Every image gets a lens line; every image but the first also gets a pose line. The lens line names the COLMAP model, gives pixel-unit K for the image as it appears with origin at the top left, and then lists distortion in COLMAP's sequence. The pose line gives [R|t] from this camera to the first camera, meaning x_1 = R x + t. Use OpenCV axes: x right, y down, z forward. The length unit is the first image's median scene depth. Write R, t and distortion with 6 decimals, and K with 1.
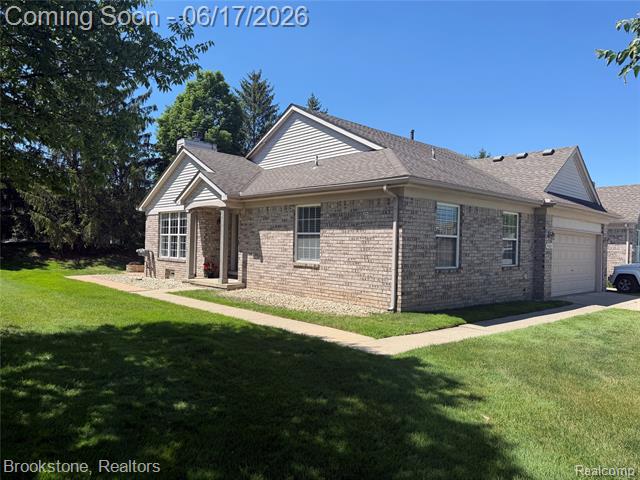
lens RADIAL K [[451.2, 0, 321.3], [0, 451.2, 241.4], [0, 0, 1]] dist [0.092751, -0.116566]
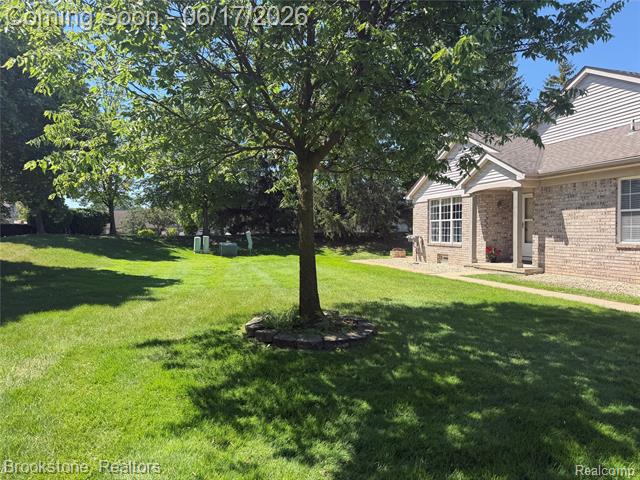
lens RADIAL K [[451.2, 0, 319.5], [0, 451.2, 237.2], [0, 0, 1]] dist [0.092751, -0.116566]
pose [[0.892258, -0.021948, -0.450992, -0.151896], [0.029134, 0.999535, 0.008995, 0.007574], [0.450585, -0.021164, 0.892483, -0.043264]]
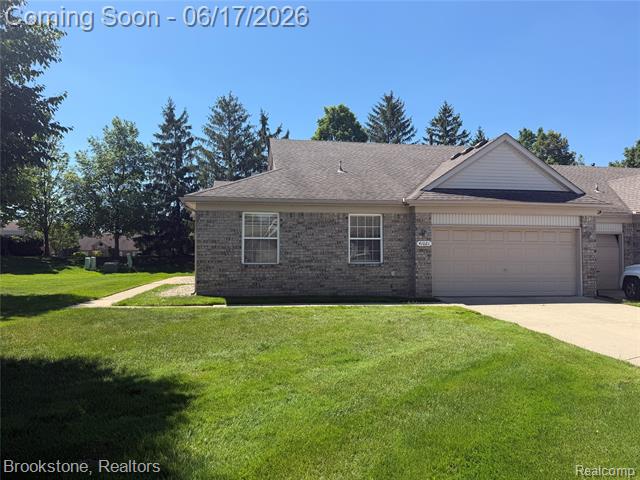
lens RADIAL K [[451.2, 0, 318.7], [0, 451.2, 242.7], [0, 0, 1]] dist [0.092751, -0.116566]
pose [[0.831899, -0.037214, -0.553678, 0.415853], [0.023325, 0.999212, -0.032113, 0.016594], [0.554437, 0.013800, 0.832111, 0.017970]]
